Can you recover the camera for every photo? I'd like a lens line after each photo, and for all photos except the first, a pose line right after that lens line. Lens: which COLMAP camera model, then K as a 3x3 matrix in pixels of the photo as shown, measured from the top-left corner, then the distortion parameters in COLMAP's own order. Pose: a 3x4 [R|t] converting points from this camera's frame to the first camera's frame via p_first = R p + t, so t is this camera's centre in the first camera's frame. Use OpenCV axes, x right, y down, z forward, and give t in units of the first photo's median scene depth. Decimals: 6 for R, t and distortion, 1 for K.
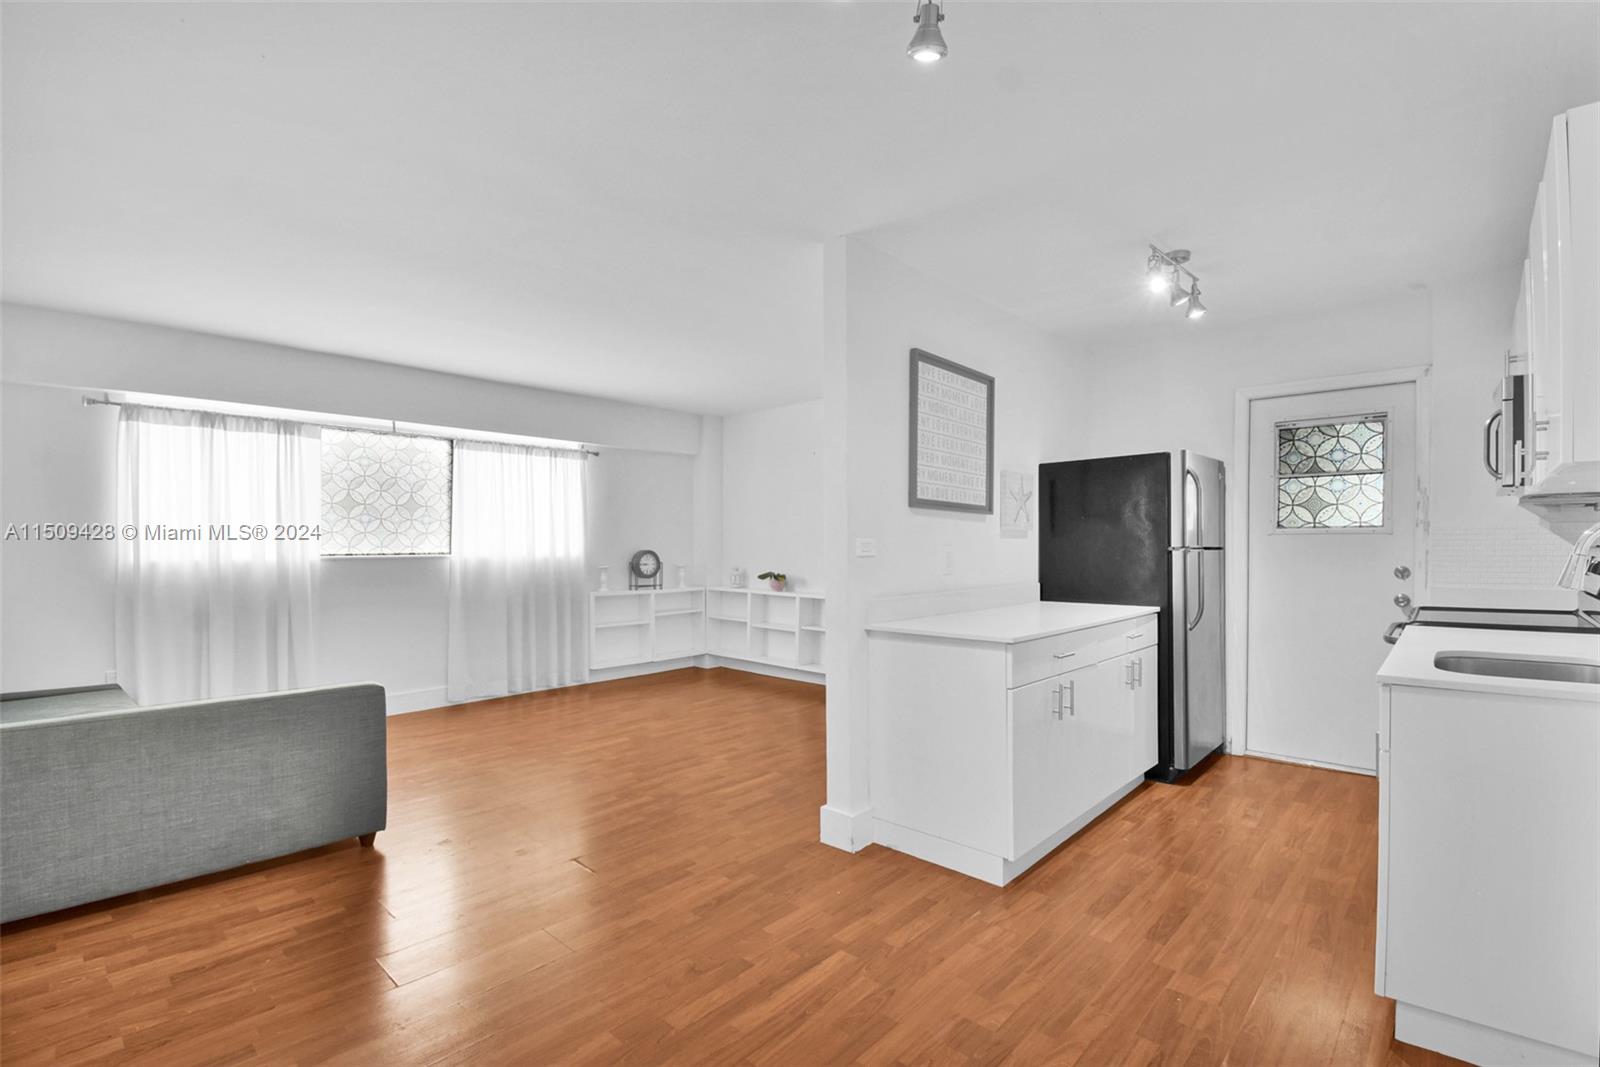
lens RADIAL K [[716.6, 0, 820.2], [0, 716.6, 549.2], [0, 0, 1]] dist [0.010382, -0.017217]
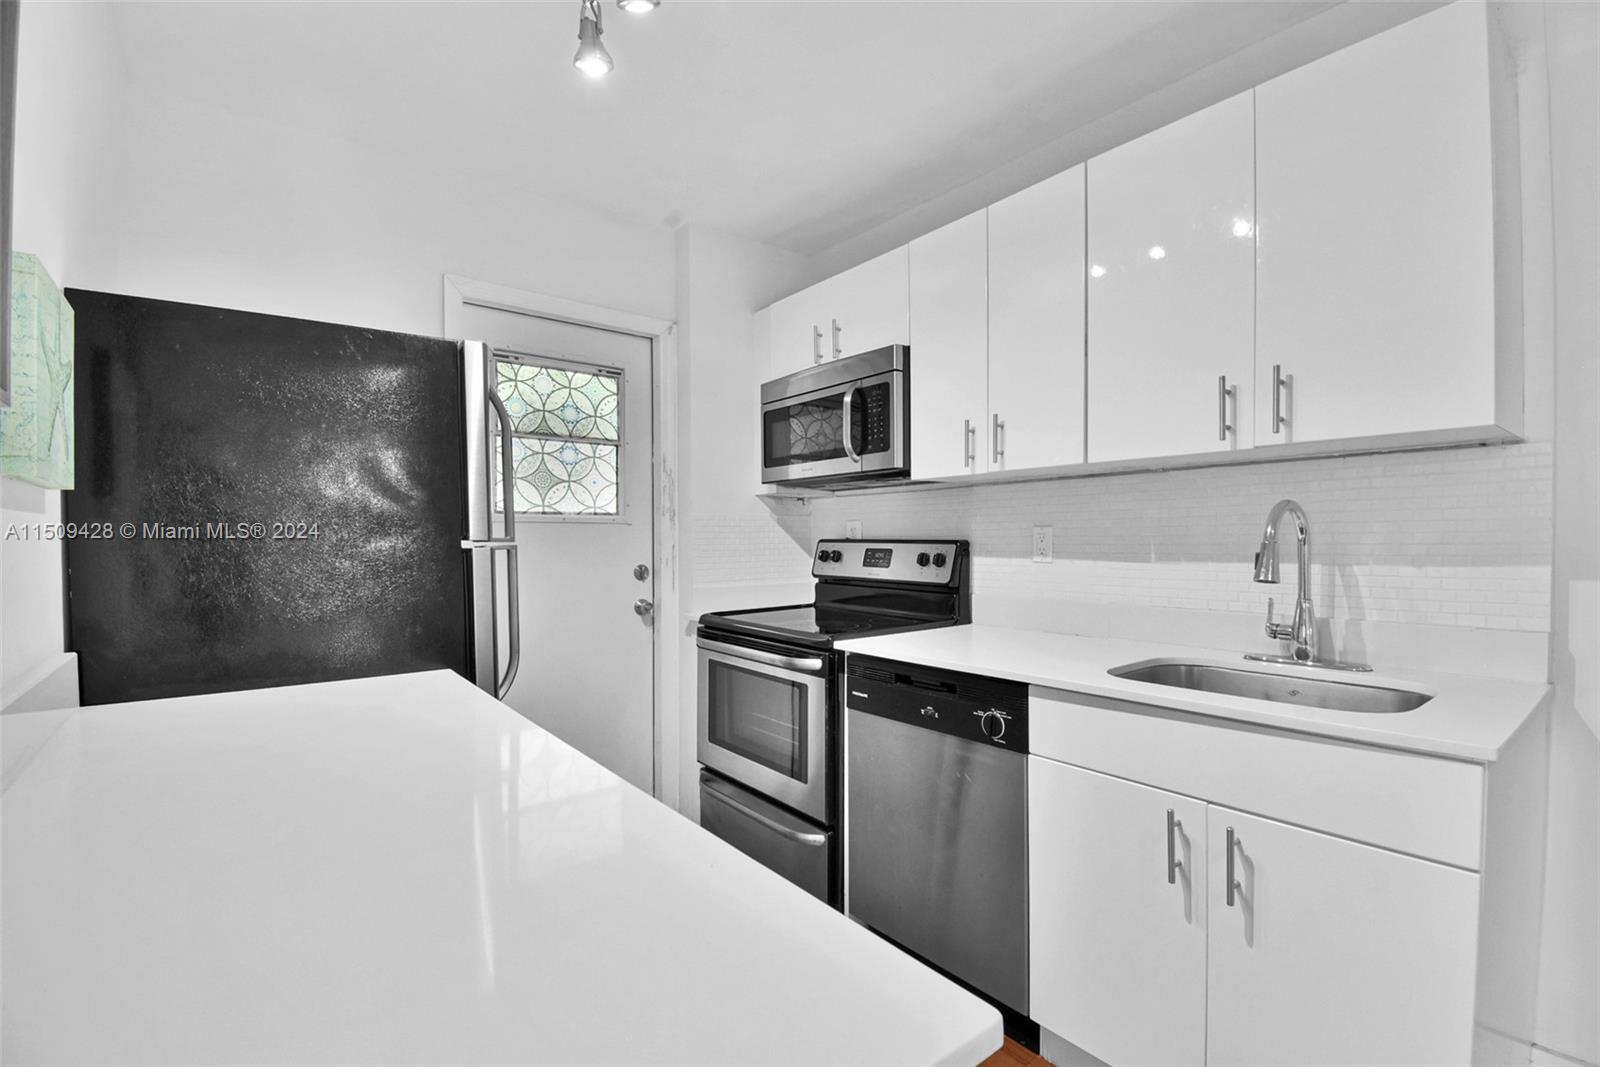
lens RADIAL K [[716.6, 0, 816.5], [0, 716.6, 547.1], [0, 0, 1]] dist [0.010382, -0.017217]
pose [[0.167995, -0.008203, 0.985754, 0.048955], [0.009818, 0.999930, 0.006648, 0.000895], [-0.985739, 0.008561, 0.168064, 0.621423]]
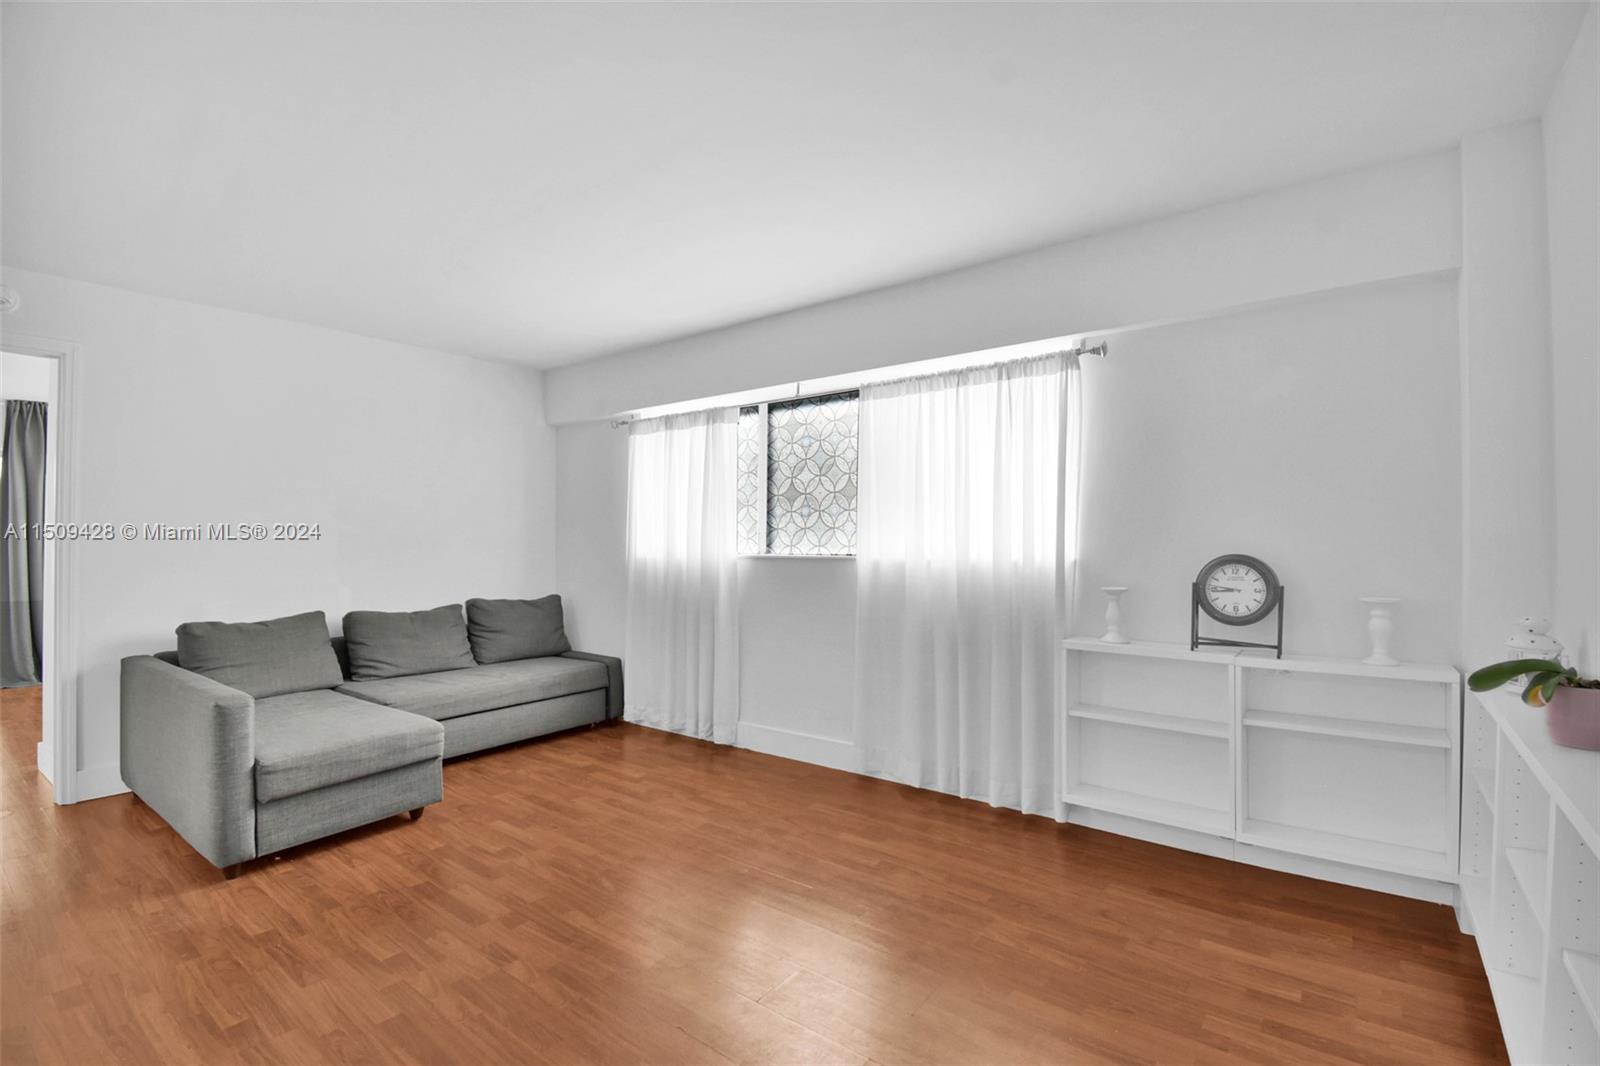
lens RADIAL K [[716.6, 0, 804.3], [0, 716.6, 545.7], [0, 0, 1]] dist [0.010382, -0.017217]
pose [[0.076942, -0.002888, -0.997031, 0.221393], [-0.006608, 0.999972, -0.003407, -0.001327], [0.997014, 0.006850, 0.076921, 1.171887]]
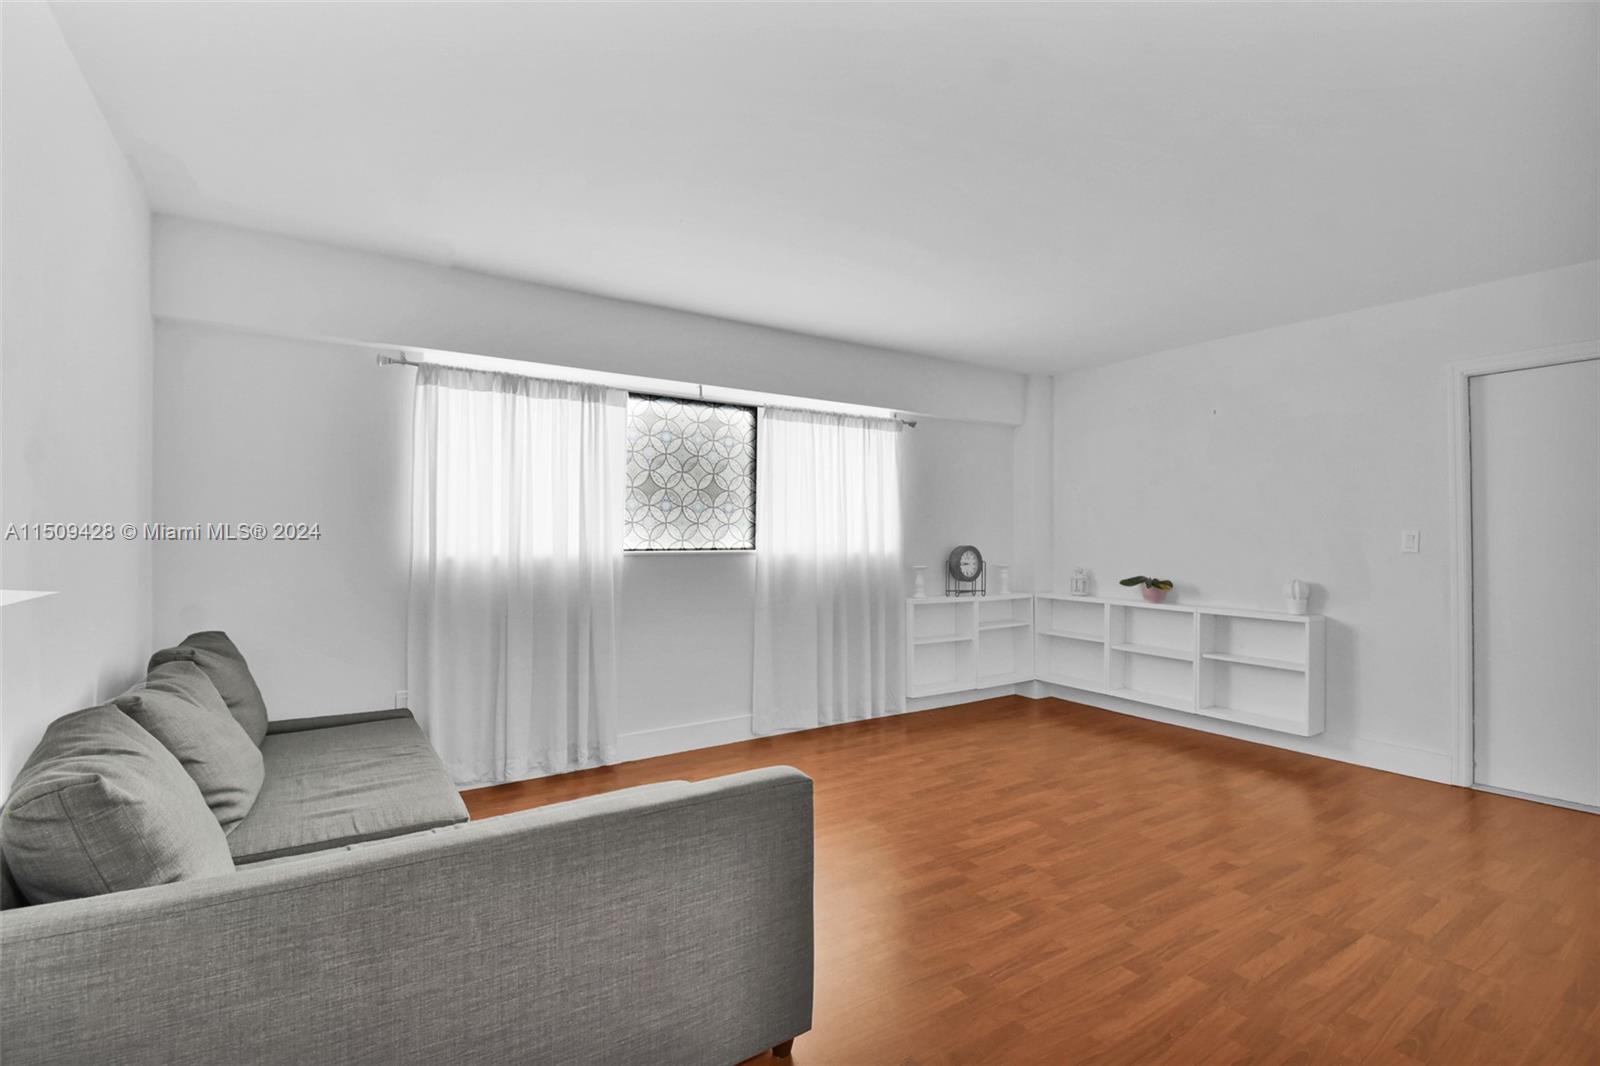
lens RADIAL K [[716.6, 0, 810.4], [0, 716.6, 536.1], [0, 0, 1]] dist [0.010382, -0.017217]
pose [[0.966539, 0.001016, -0.256519, -0.331112], [-0.004253, 0.999918, -0.012062, 0.001031], [0.256486, 0.012749, 0.966464, 0.315415]]
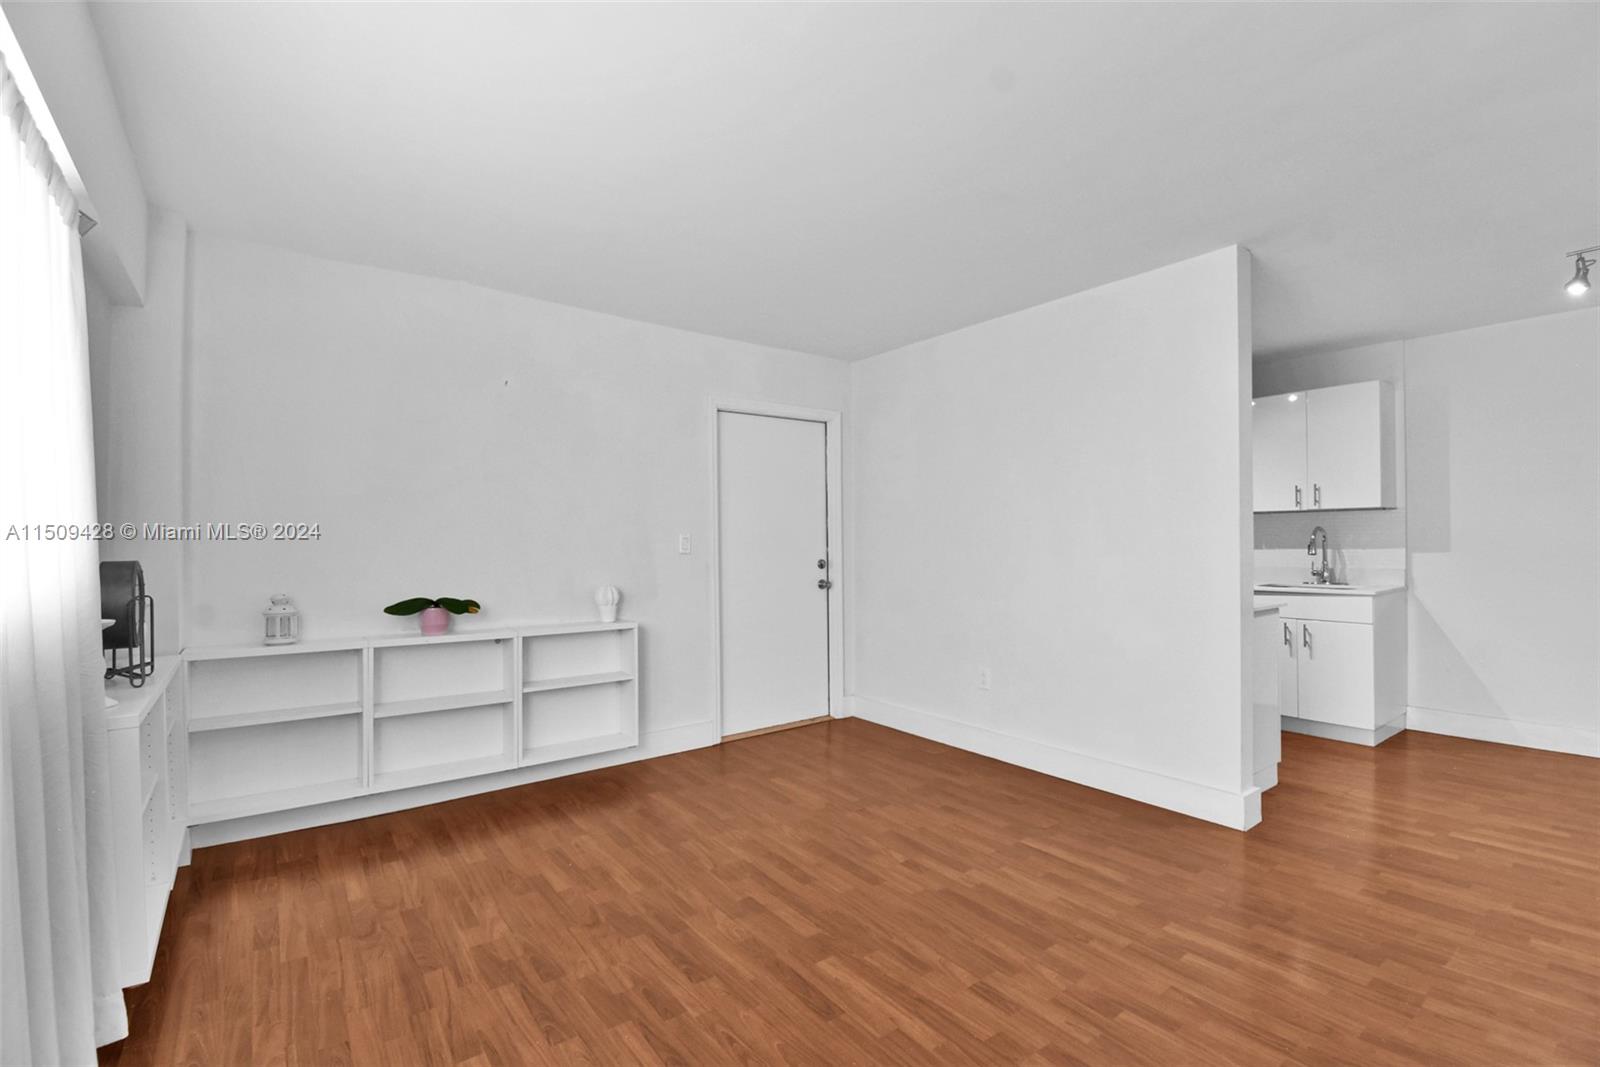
lens RADIAL K [[716.6, 0, 806.5], [0, 716.6, 534.0], [0, 0, 1]] dist [0.010382, -0.017217]
pose [[0.190810, 0.009400, 0.981582, -0.803851], [0.013044, 0.999842, -0.012111, -0.004756], [-0.981540, 0.015114, 0.190657, 1.019241]]
